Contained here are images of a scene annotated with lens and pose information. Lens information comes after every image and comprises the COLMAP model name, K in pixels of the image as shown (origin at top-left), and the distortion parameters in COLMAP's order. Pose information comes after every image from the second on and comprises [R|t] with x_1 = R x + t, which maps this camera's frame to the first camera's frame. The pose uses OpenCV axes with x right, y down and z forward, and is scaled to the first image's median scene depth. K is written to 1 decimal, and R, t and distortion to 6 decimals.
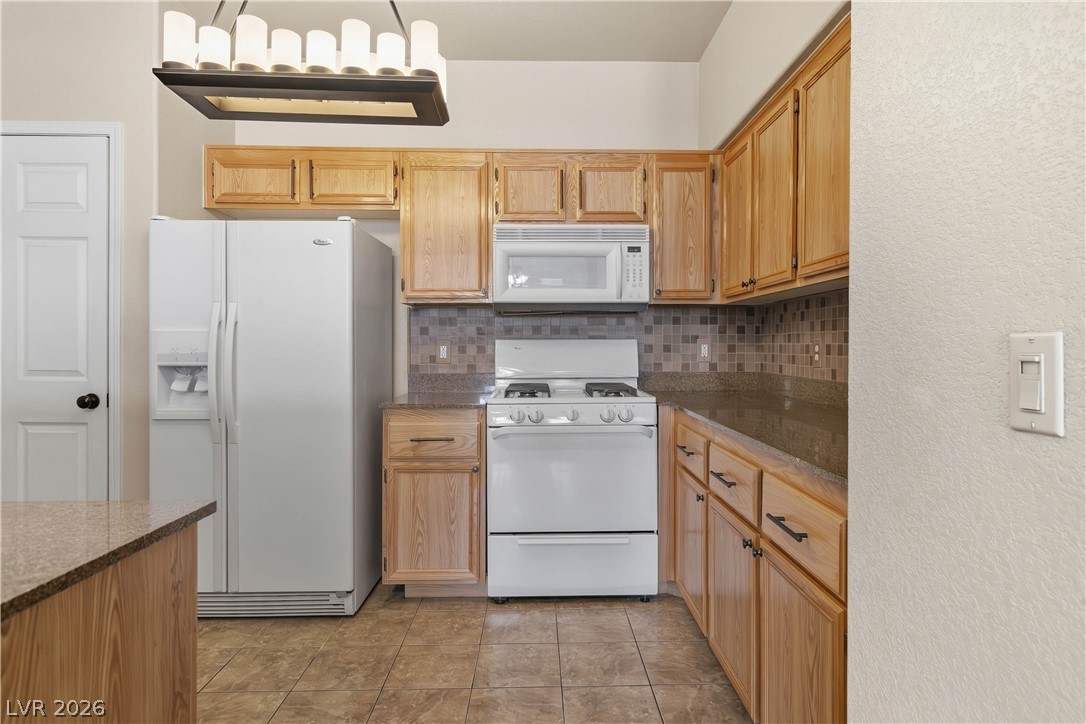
lens RADIAL K [[613.5, 0, 550.1], [0, 613.5, 348.5], [0, 0, 1]] dist [0.003507, 0.000622]
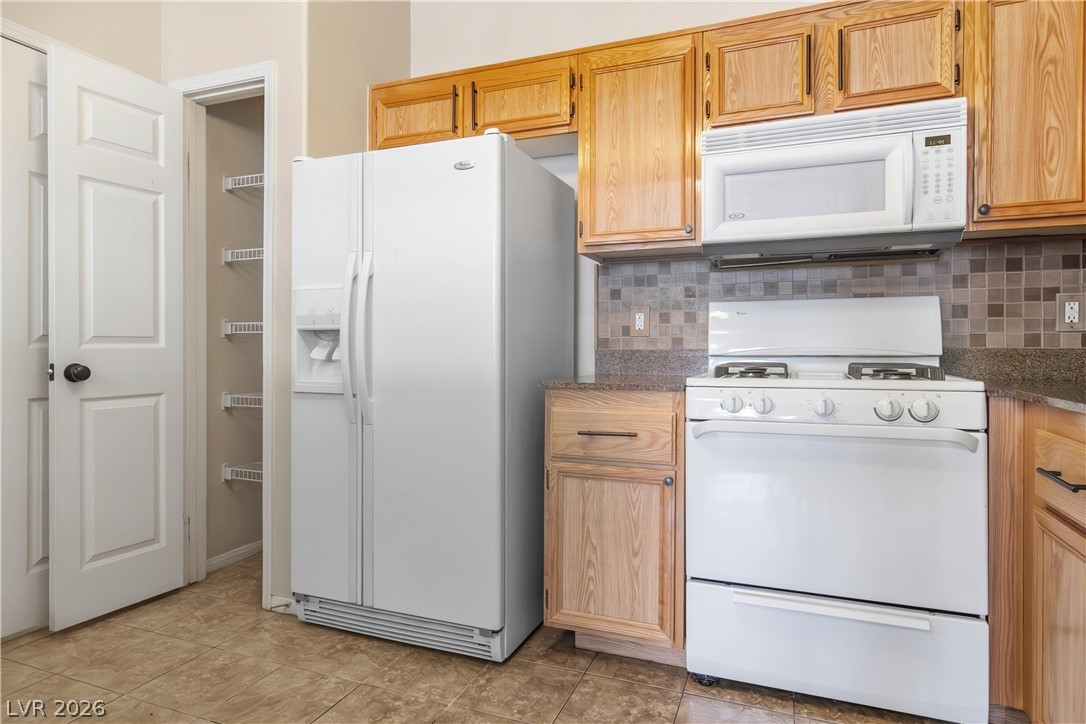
lens RADIAL K [[613.5, 0, 550.1], [0, 613.5, 348.5], [0, 0, 1]] dist [0.003507, 0.000622]
pose [[0.922203, 0.002064, -0.386700, 0.018660], [-0.003637, 0.999988, -0.003335, 0.047165], [0.386688, 0.004482, 0.922200, 0.288447]]
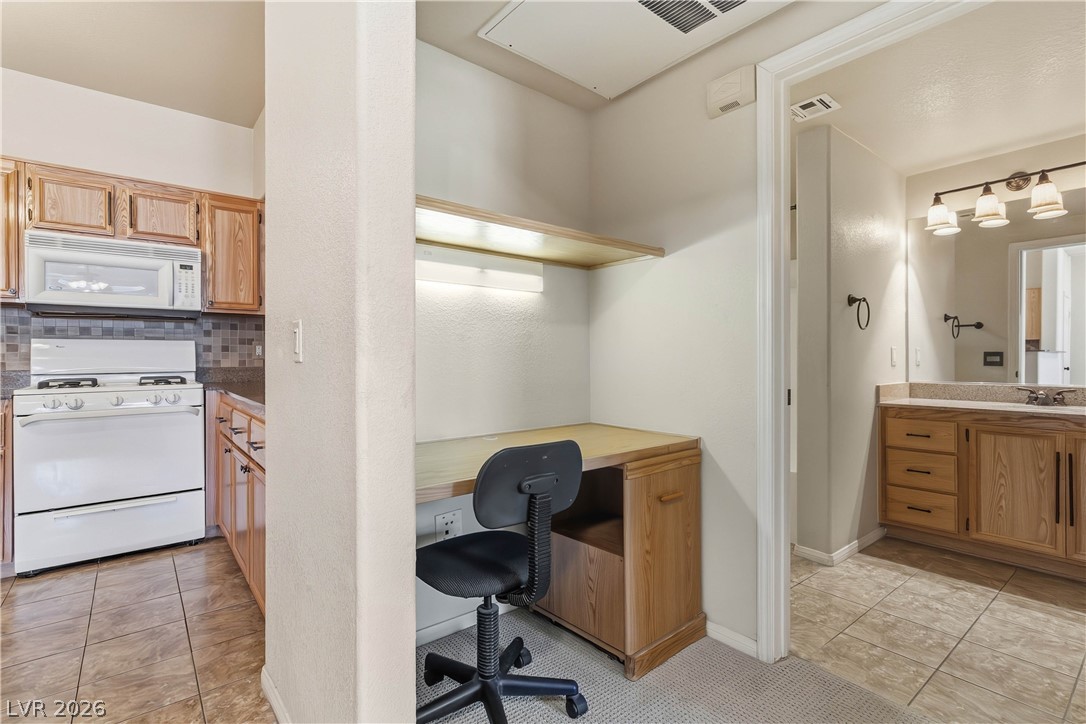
lens RADIAL K [[507.3, 0, 550.8], [0, 507.3, 358.0], [0, 0, 1]] dist [0.000178, 0.000118]
pose [[0.786134, -0.002188, 0.618053, 0.080980], [0.005683, 0.999977, -0.003689, 0.030400], [-0.618030, 0.006413, 0.786128, -0.262872]]
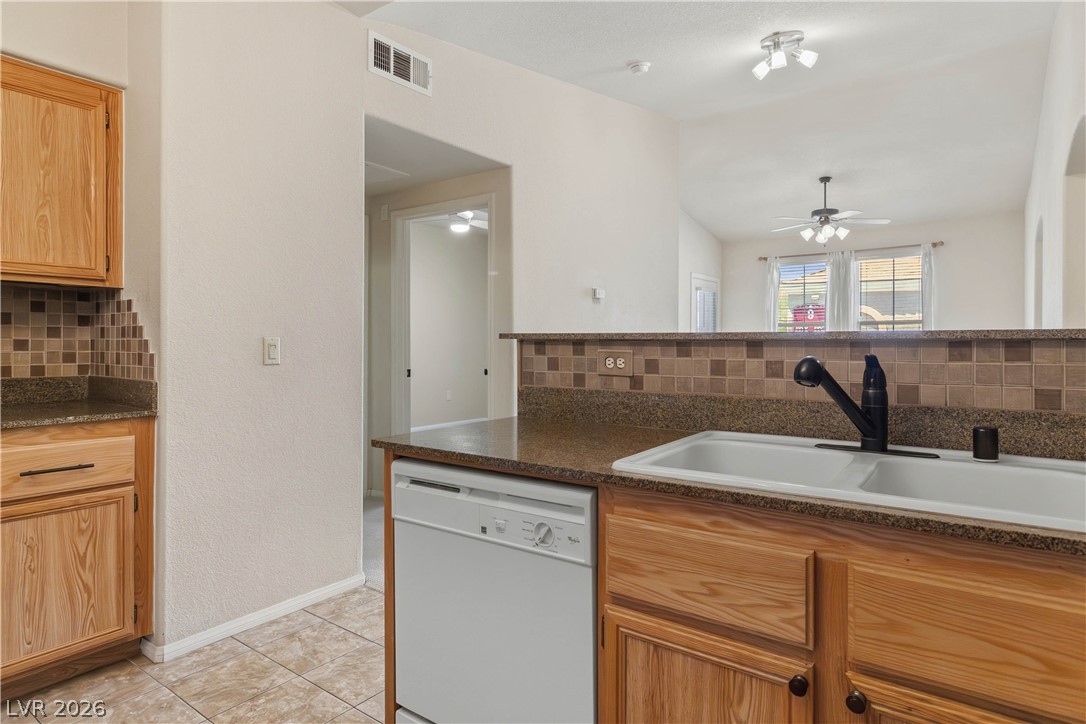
lens RADIAL K [[613.5, 0, 550.1], [0, 613.5, 348.5], [0, 0, 1]] dist [0.003507, 0.000622]
pose [[-0.796964, -0.007682, 0.603978, -0.631528], [-0.001607, 0.999943, 0.010598, -0.000035], [-0.604024, 0.007475, -0.796931, 0.674800]]
